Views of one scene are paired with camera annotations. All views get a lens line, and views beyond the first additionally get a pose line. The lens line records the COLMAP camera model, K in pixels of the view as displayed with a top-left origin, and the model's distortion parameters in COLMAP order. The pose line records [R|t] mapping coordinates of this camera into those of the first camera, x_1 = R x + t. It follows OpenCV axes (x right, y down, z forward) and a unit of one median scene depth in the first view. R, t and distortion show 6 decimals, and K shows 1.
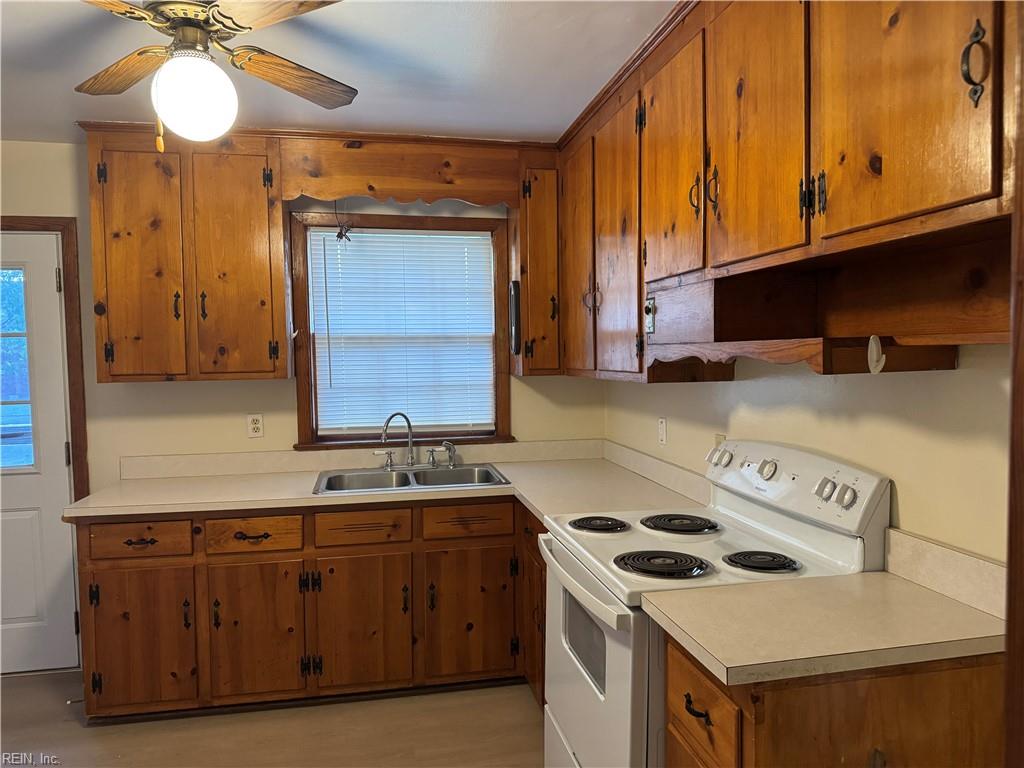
lens RADIAL K [[715.4, 0, 512.0], [0, 715.4, 384.0], [0, 0, 1]] dist [0.091017, -0.095706]
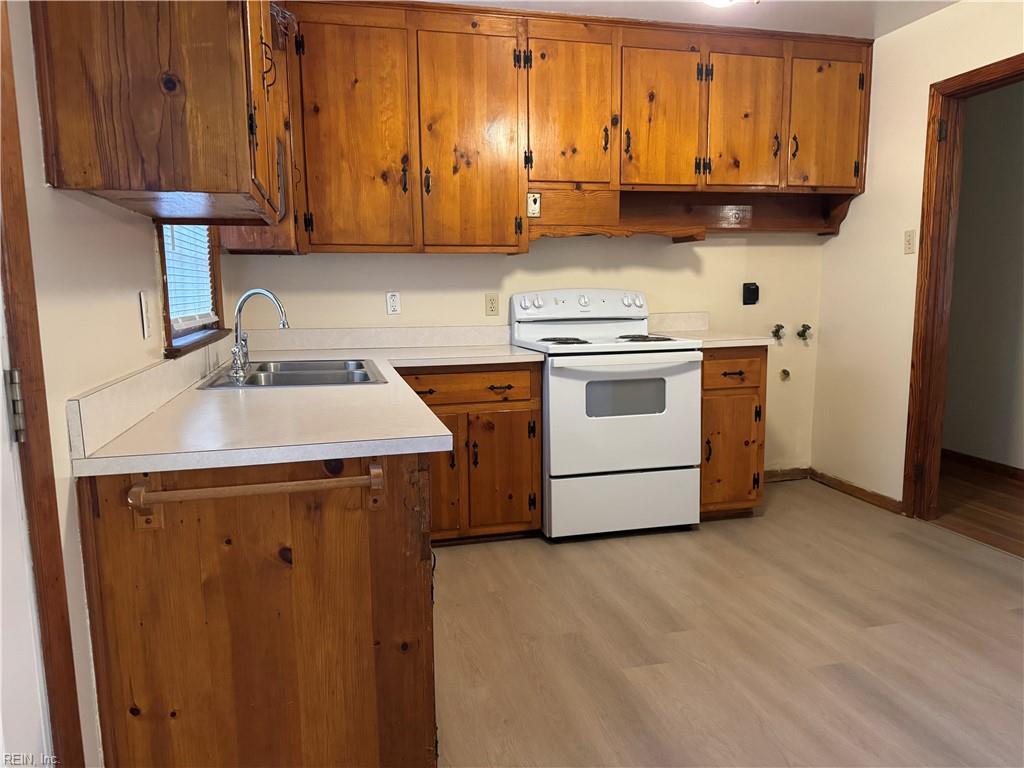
lens RADIAL K [[715.4, 0, 512.0], [0, 715.4, 384.0], [0, 0, 1]] dist [0.091017, -0.095706]
pose [[-0.051612, -0.120982, 0.991312, -1.813659], [0.058386, 0.990572, 0.123931, 0.114390], [-0.996959, 0.064276, -0.044062, 1.576930]]
